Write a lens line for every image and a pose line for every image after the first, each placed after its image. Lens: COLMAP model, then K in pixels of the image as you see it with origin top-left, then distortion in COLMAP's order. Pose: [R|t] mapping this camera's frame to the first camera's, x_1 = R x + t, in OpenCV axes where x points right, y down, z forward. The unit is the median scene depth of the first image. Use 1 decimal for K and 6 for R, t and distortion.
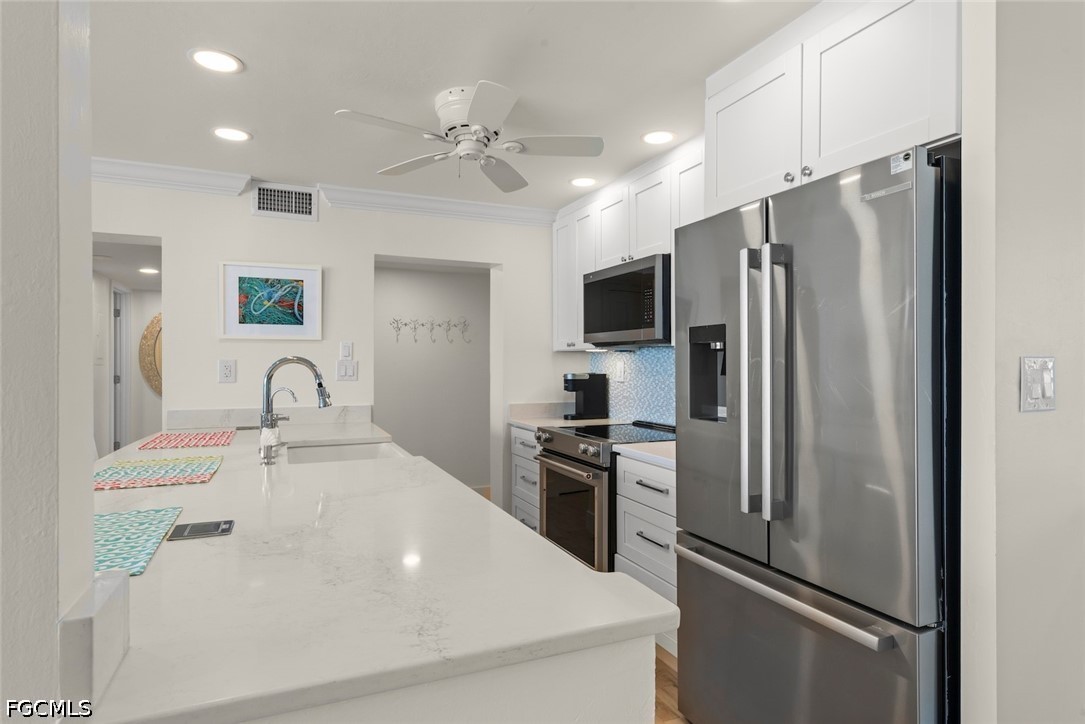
lens RADIAL K [[603.1, 0, 541.4], [0, 603.1, 364.1], [0, 0, 1]] dist [0.004045, 0.000495]
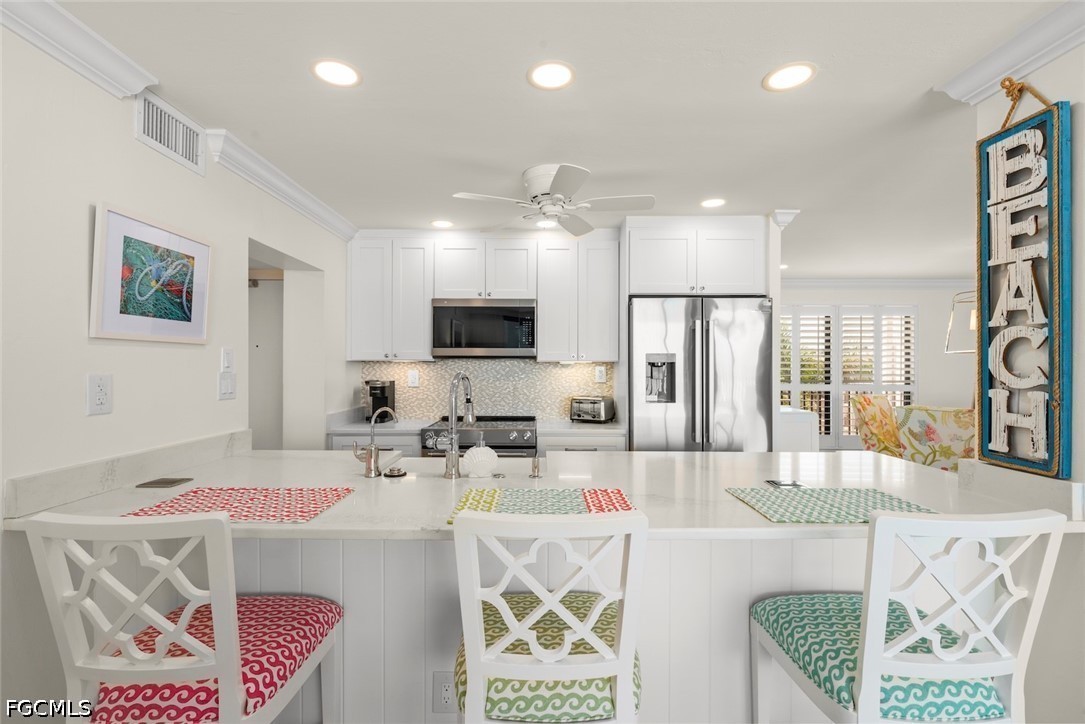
lens RADIAL K [[496.5, 0, 542.3], [0, 496.5, 365.5], [0, 0, 1]] dist [0.002029, -0.000063]
pose [[0.395358, -0.000409, 0.918527, -0.762751], [0.001387, 0.999999, -0.000152, -0.014586], [-0.918526, 0.001334, 0.395358, 0.410344]]
